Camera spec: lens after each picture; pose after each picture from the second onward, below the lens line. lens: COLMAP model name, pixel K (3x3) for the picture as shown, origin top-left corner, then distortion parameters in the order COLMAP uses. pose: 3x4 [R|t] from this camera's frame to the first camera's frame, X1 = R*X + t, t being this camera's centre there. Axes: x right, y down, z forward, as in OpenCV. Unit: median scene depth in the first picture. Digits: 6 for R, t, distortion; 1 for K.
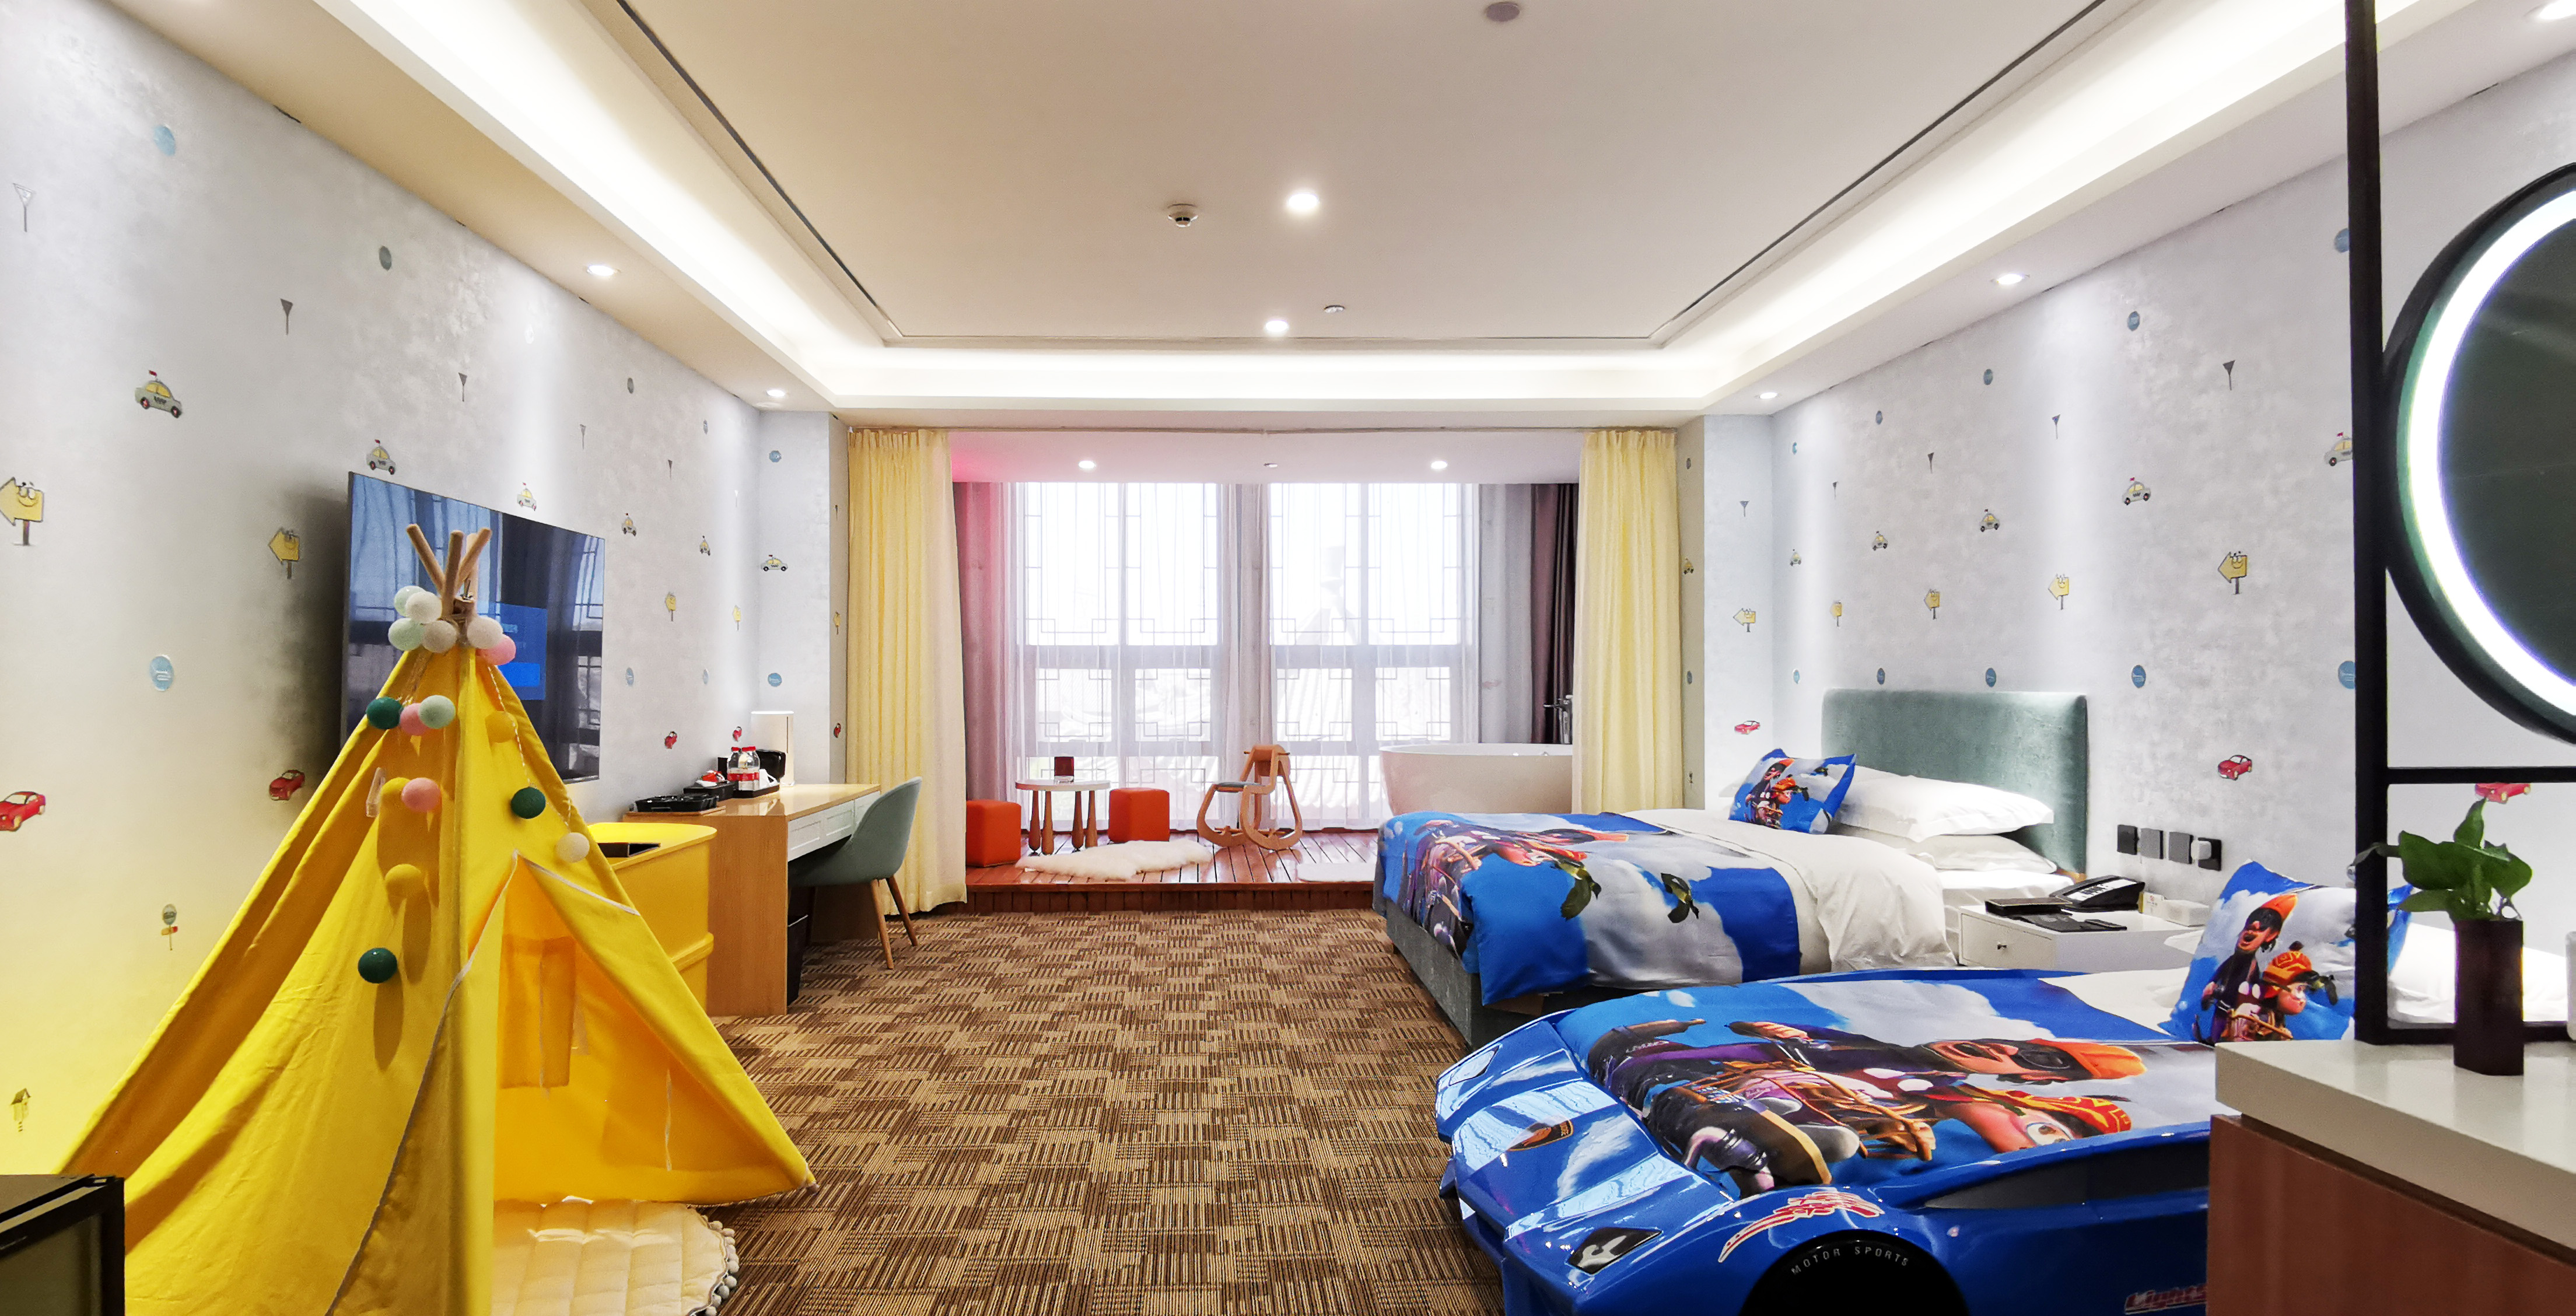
lens RADIAL K [[1380.5, 0, 1288.0], [0, 1380.5, 658.0], [0, 0, 1]] dist [-0.000342, -0.090413]
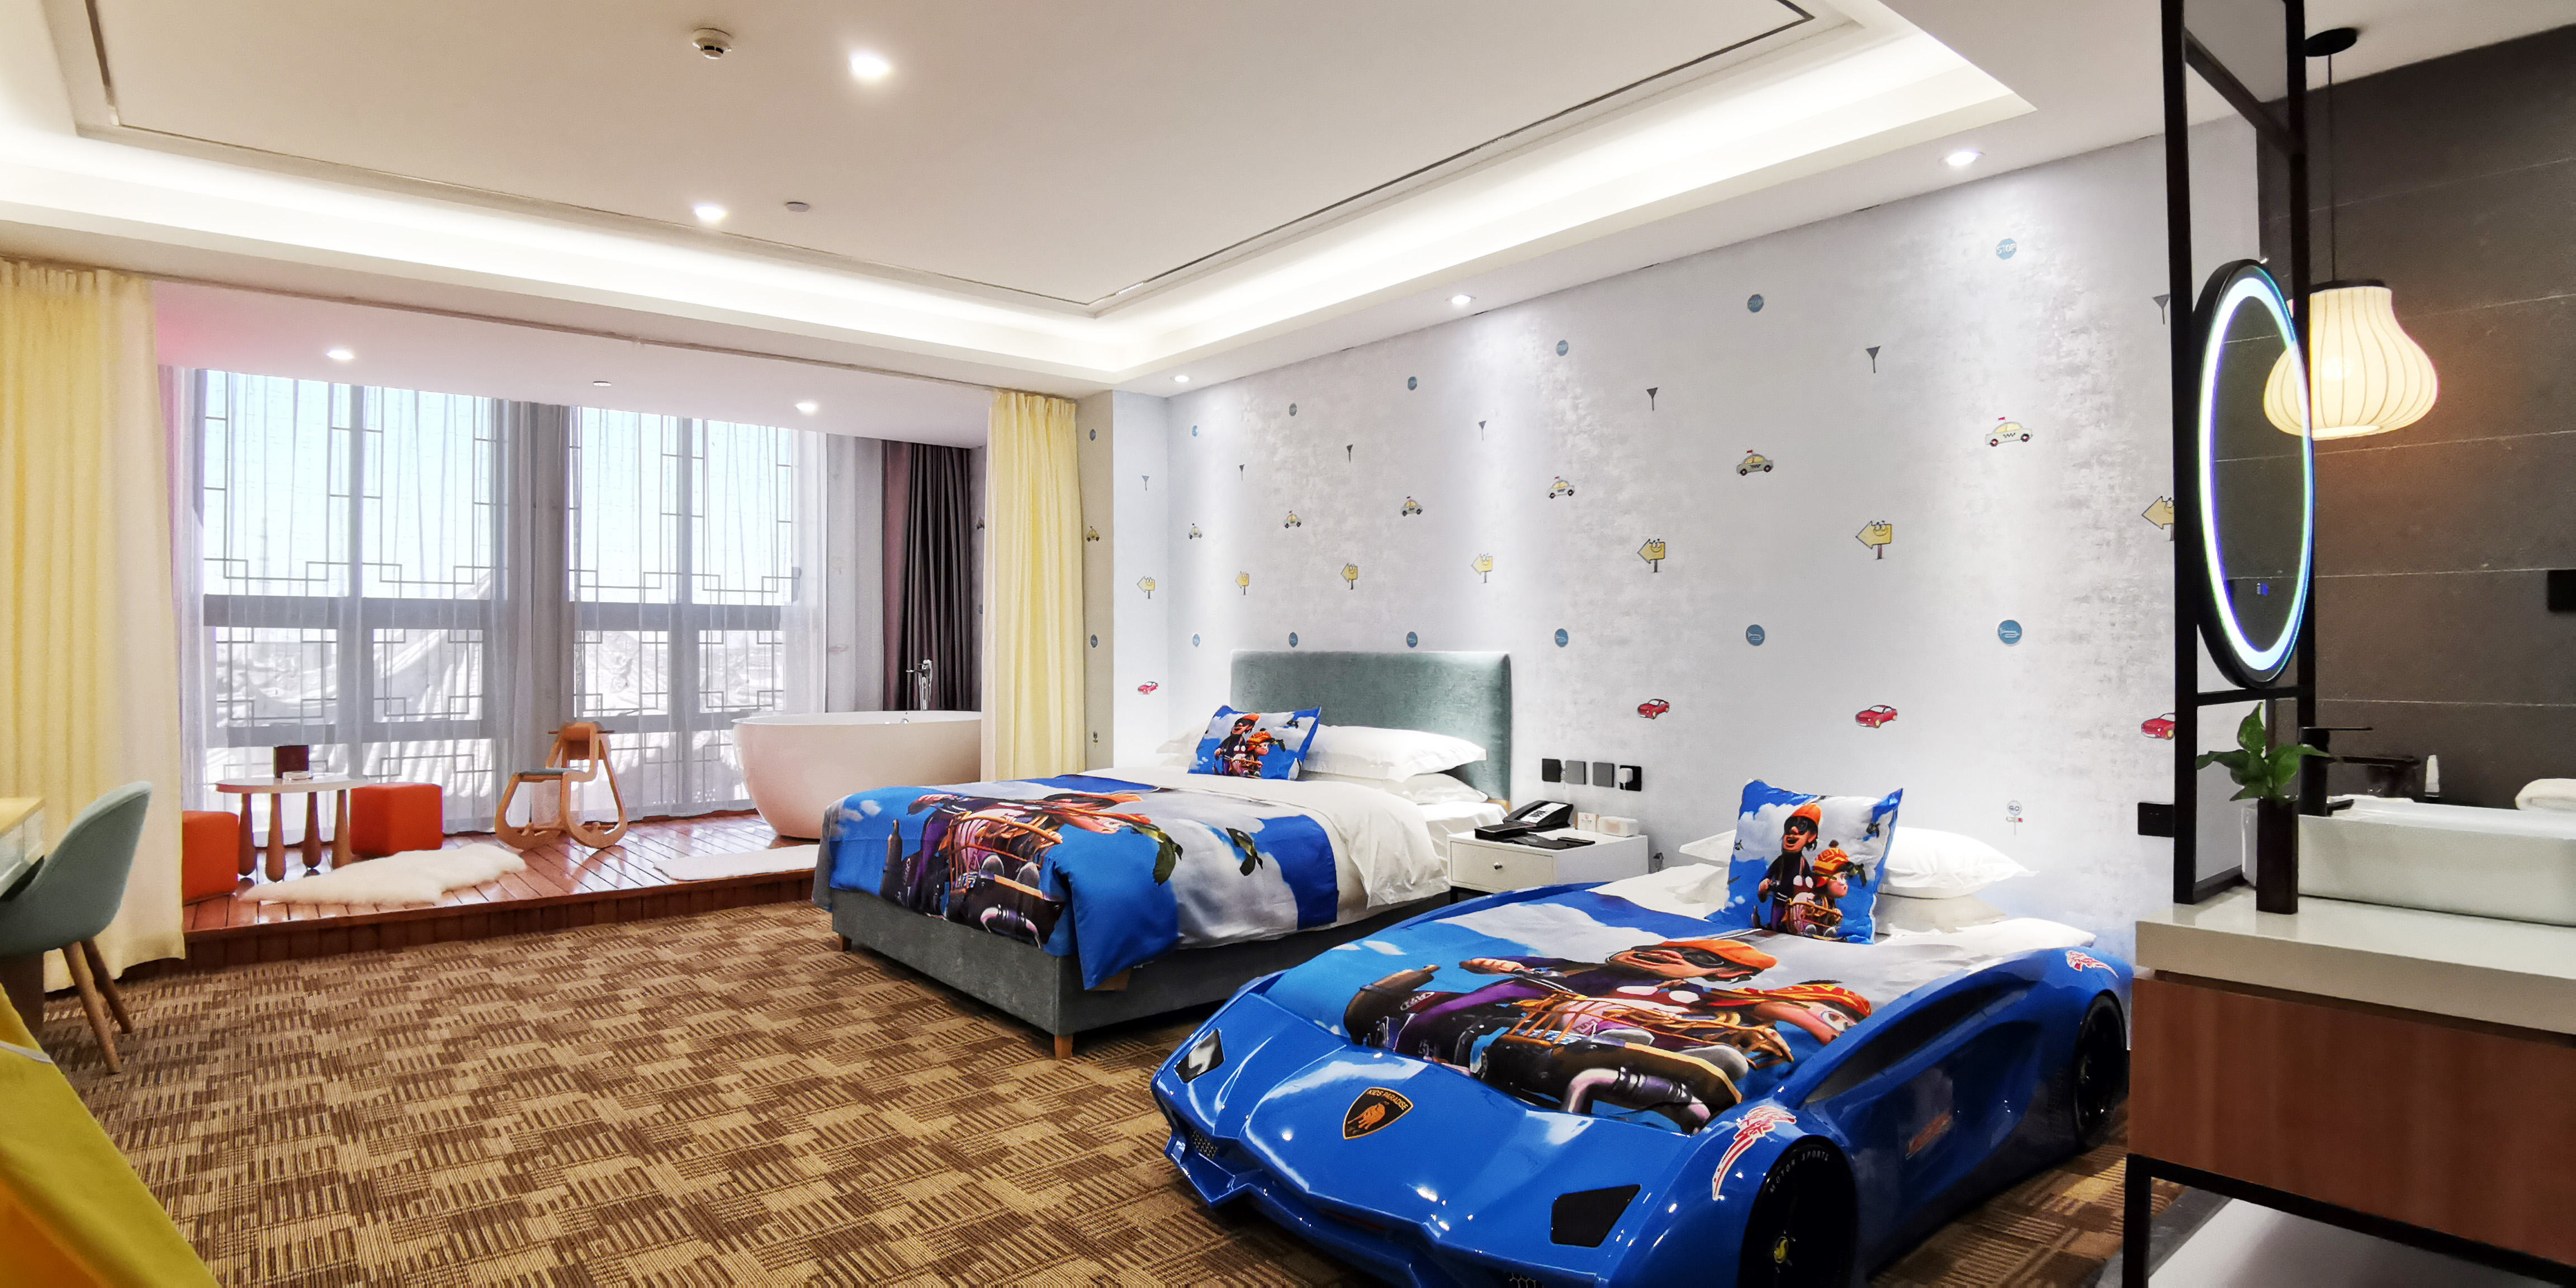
lens RADIAL K [[1259.1, 0, 1343.3], [0, 1259.1, 638.4], [0, 0, 1]] dist [0.029606, -0.047434]
pose [[0.787819, 0.006269, 0.615876, -0.232885], [-0.009411, 0.999954, 0.001859, 0.013633], [-0.615836, -0.007260, 0.787841, 0.216789]]
